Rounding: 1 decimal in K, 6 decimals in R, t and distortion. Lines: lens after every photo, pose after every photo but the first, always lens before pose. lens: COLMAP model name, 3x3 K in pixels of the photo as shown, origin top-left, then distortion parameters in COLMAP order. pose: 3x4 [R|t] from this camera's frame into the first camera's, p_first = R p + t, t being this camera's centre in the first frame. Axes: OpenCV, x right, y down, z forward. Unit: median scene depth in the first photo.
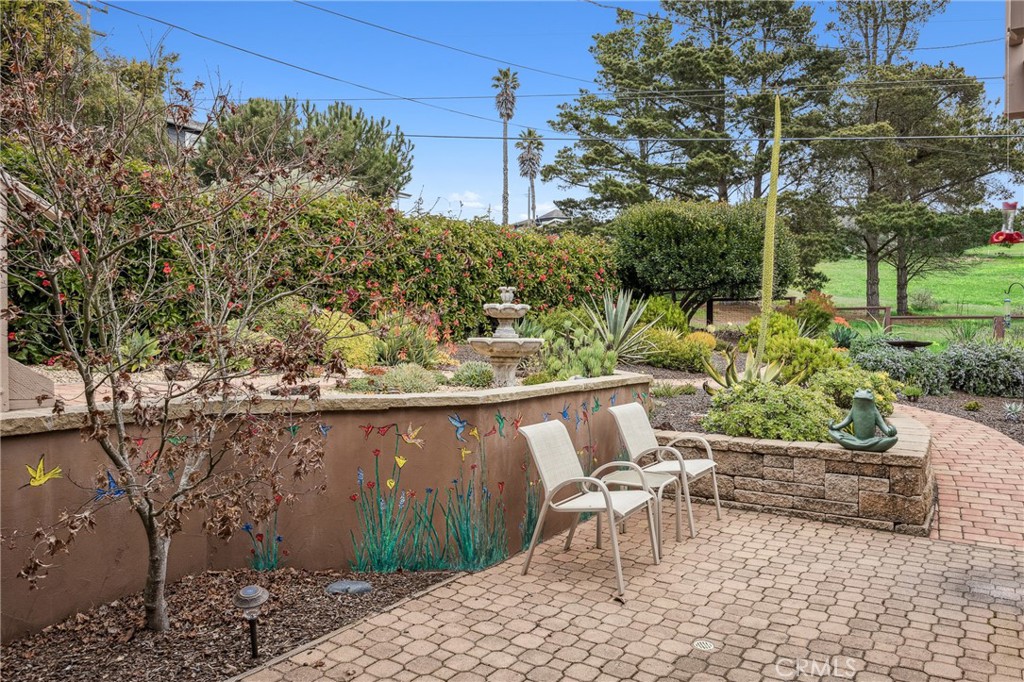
lens RADIAL K [[736.6, 0, 504.5], [0, 736.6, 335.3], [0, 0, 1]] dist [-0.012283, -0.003195]
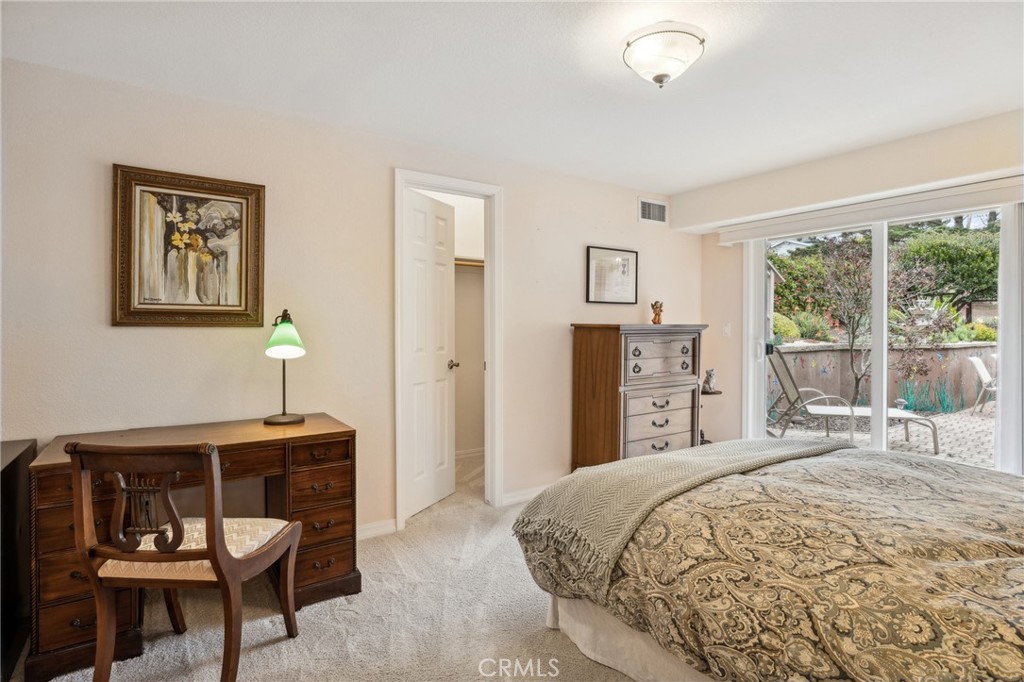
lens RADIAL K [[533.4, 0, 509.5], [0, 533.4, 336.8], [0, 0, 1]] dist [-0.000889, 0.000528]
pose [[0.933837, 0.006956, -0.357632, -0.241608], [-0.001381, 0.999874, 0.015841, 0.008805], [0.357697, -0.014299, 0.933728, -0.381619]]
